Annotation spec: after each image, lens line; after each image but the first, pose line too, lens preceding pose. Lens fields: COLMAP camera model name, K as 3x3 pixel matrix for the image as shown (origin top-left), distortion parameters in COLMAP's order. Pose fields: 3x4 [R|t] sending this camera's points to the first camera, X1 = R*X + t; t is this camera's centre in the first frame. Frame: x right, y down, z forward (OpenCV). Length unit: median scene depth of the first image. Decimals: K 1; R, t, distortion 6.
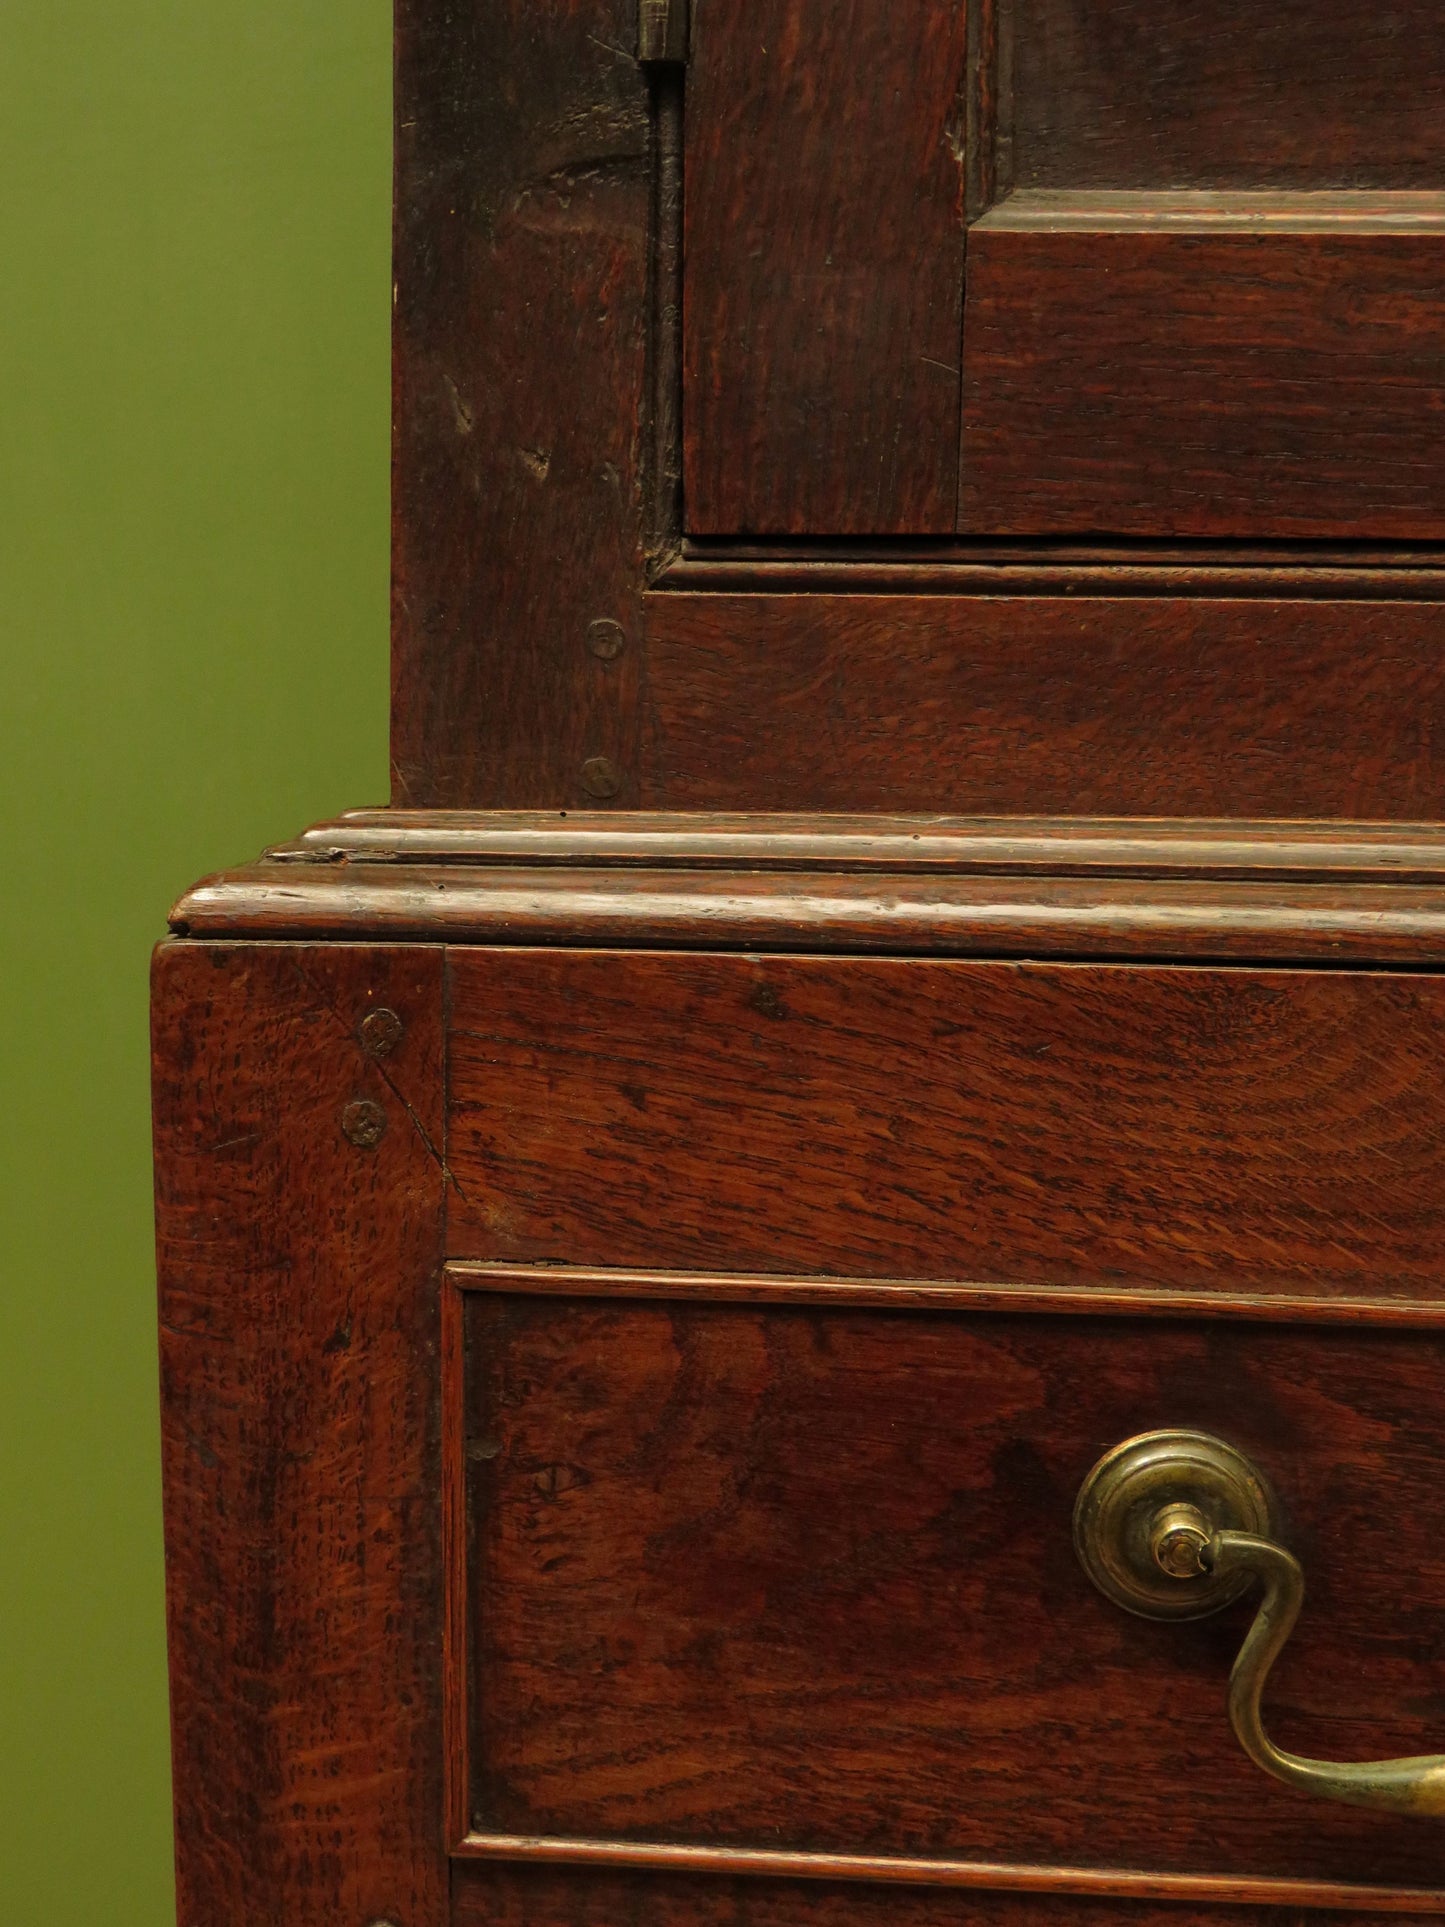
lens RADIAL K [[2252.5, 0, 722.3], [0, 2252.5, 963.2], [0, 0, 1]] dist [-0.049720, -0.012383]
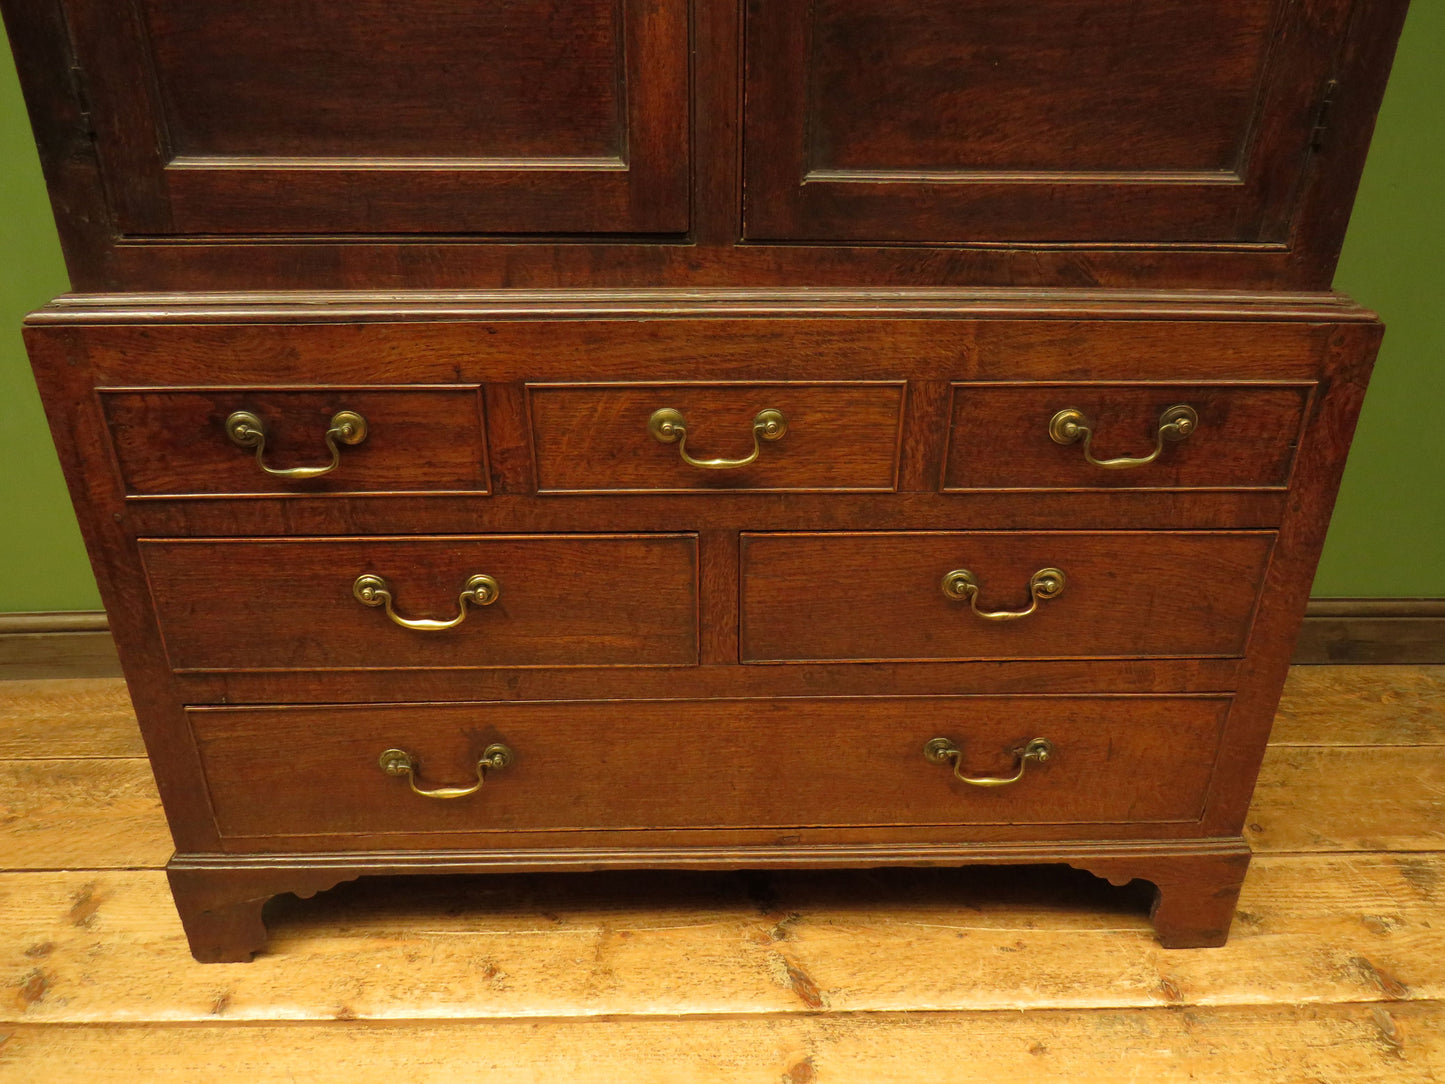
lens RADIAL K [[1017.8, 0, 726.7], [0, 1017.8, 552.8], [0, 0, 1]] dist [-0.036035, 0.001747]
pose [[0.987406, -0.070940, 0.141409, 0.955235], [0.018857, 0.940231, 0.340014, -0.263599], [-0.157077, -0.333065, 0.929728, -1.488758]]
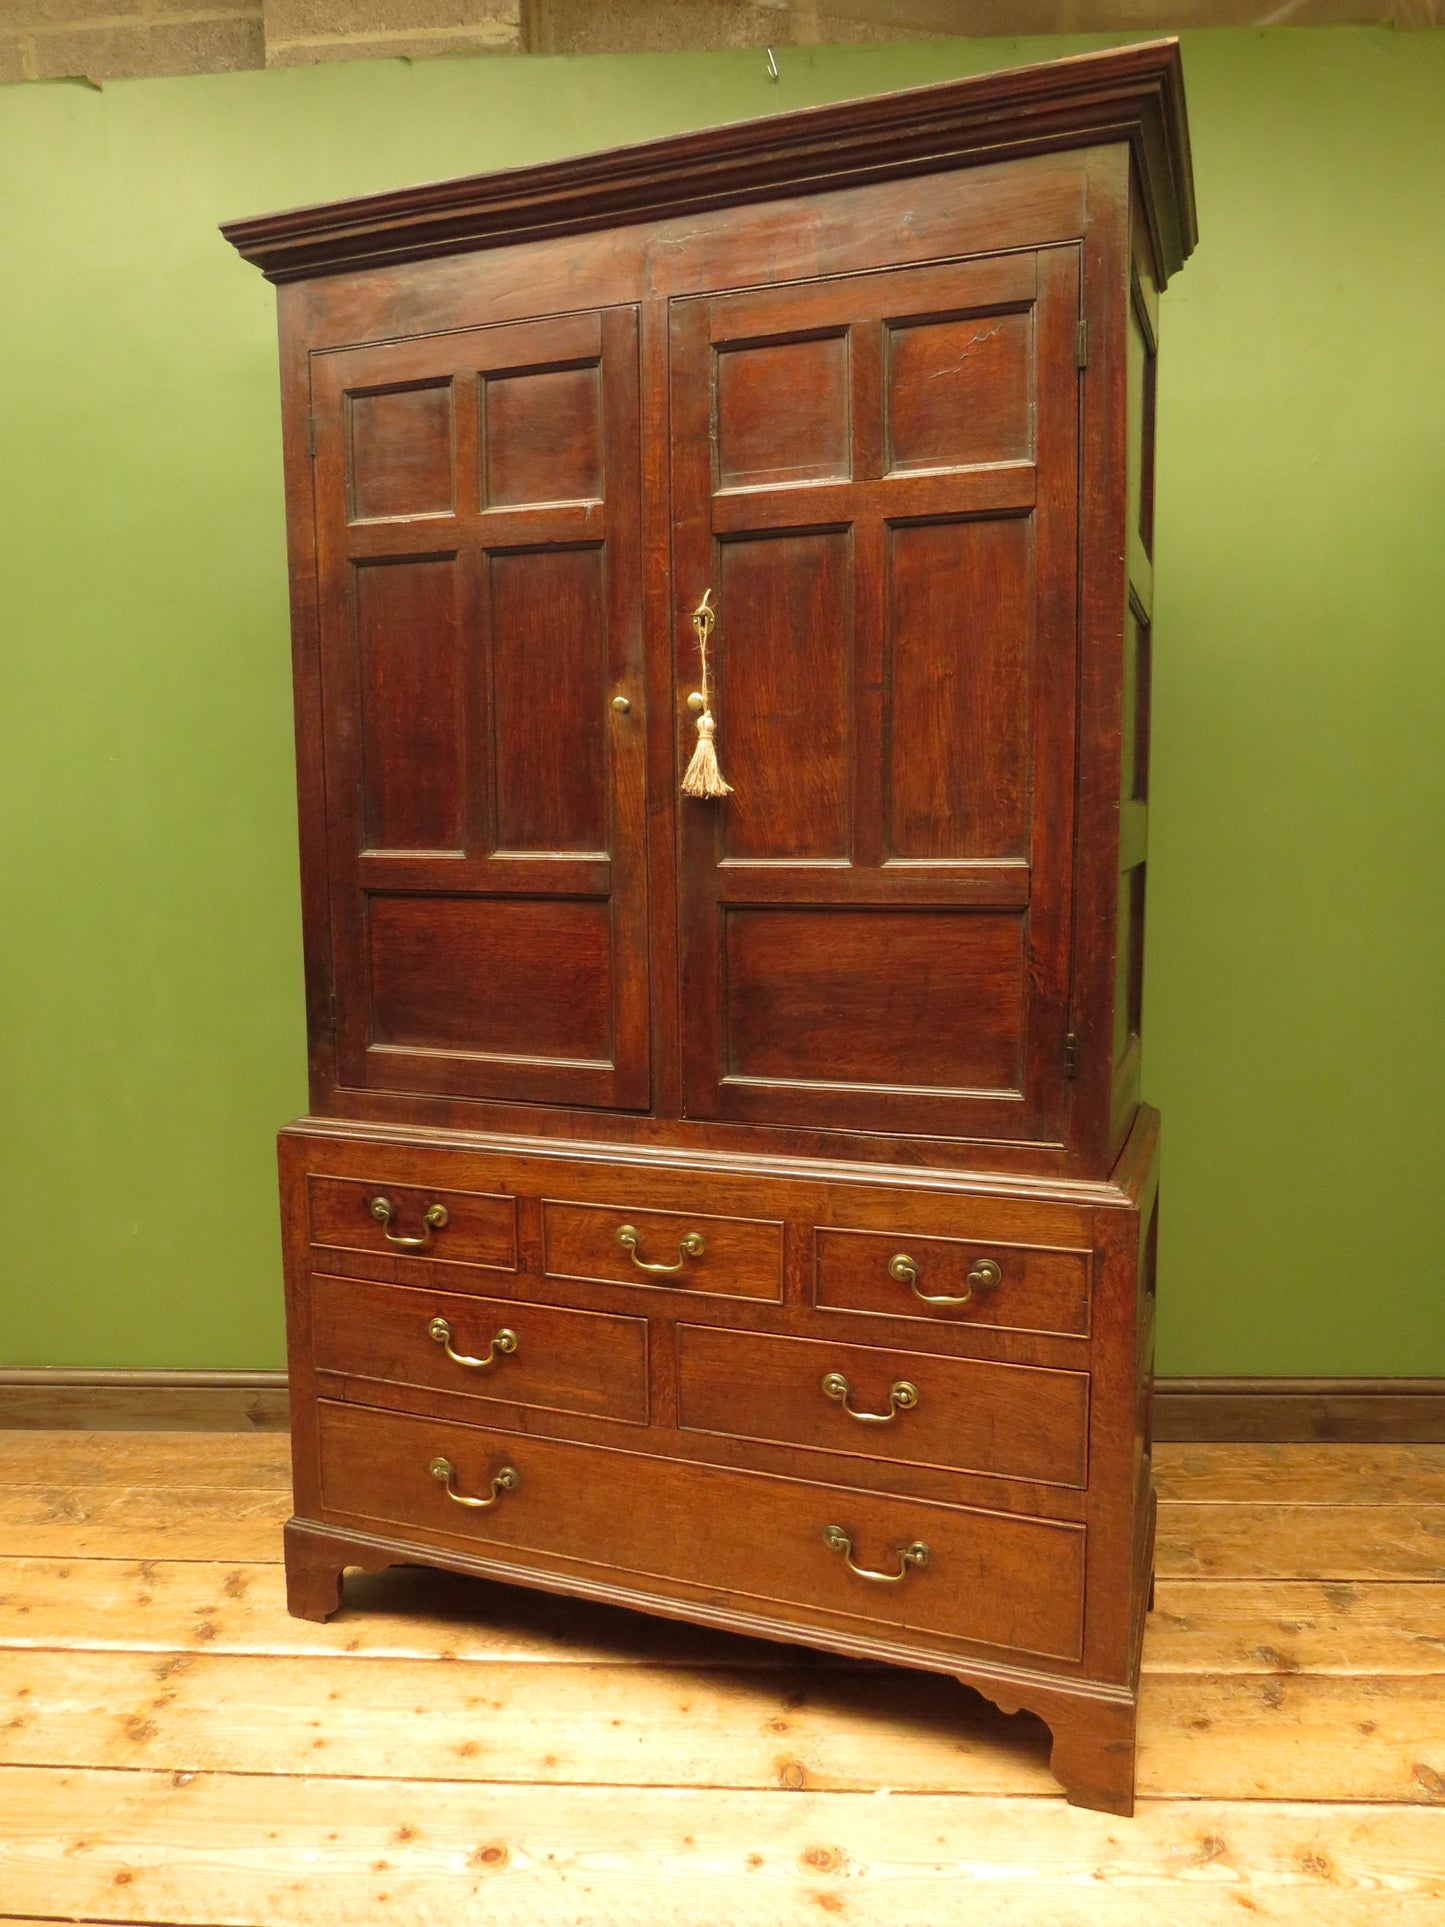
lens RADIAL K [[1357.2, 0, 739.0], [0, 1357.2, 962.2], [0, 0, 1]] dist [-0.036035, 0.001747]
pose [[0.976804, 0.012063, -0.213796, 2.536903], [-0.012138, 0.999926, 0.000964, -0.683430], [0.213791, 0.001654, 0.976878, -3.594721]]
